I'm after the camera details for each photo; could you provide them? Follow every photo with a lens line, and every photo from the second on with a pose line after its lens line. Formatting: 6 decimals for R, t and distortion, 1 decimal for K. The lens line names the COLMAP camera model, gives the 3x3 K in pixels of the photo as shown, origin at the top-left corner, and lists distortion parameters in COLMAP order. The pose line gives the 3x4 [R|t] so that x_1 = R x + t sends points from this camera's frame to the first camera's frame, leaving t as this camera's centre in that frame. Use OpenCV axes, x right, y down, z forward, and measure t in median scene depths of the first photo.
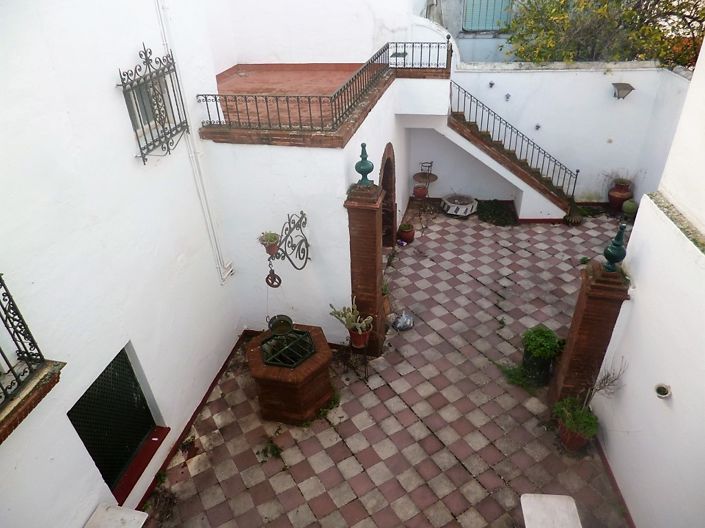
lens RADIAL K [[492.5, 0, 353.7], [0, 492.5, 265.4], [0, 0, 1]] dist [-0.059159, 0.017217]
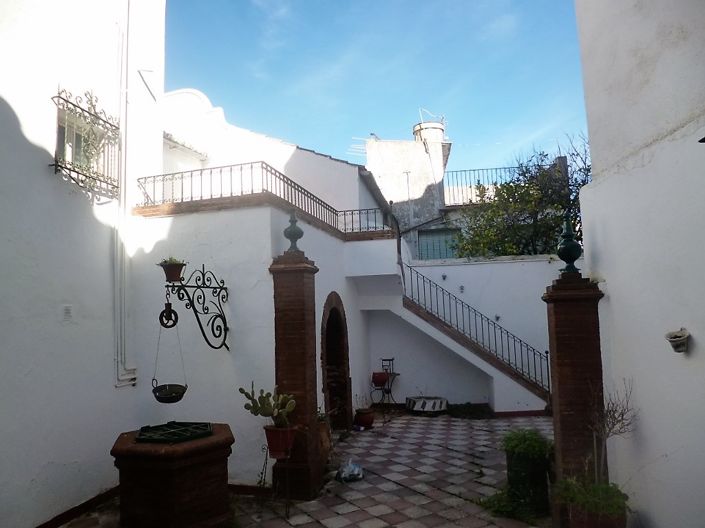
lens RADIAL K [[492.5, 0, 349.4], [0, 492.5, 264.2], [0, 0, 1]] dist [-0.059159, 0.017217]
pose [[0.999872, 0.007803, 0.013958, 0.089530], [0.002539, 0.784314, -0.620359, 0.335047], [-0.015789, 0.620315, 0.784194, 0.222132]]
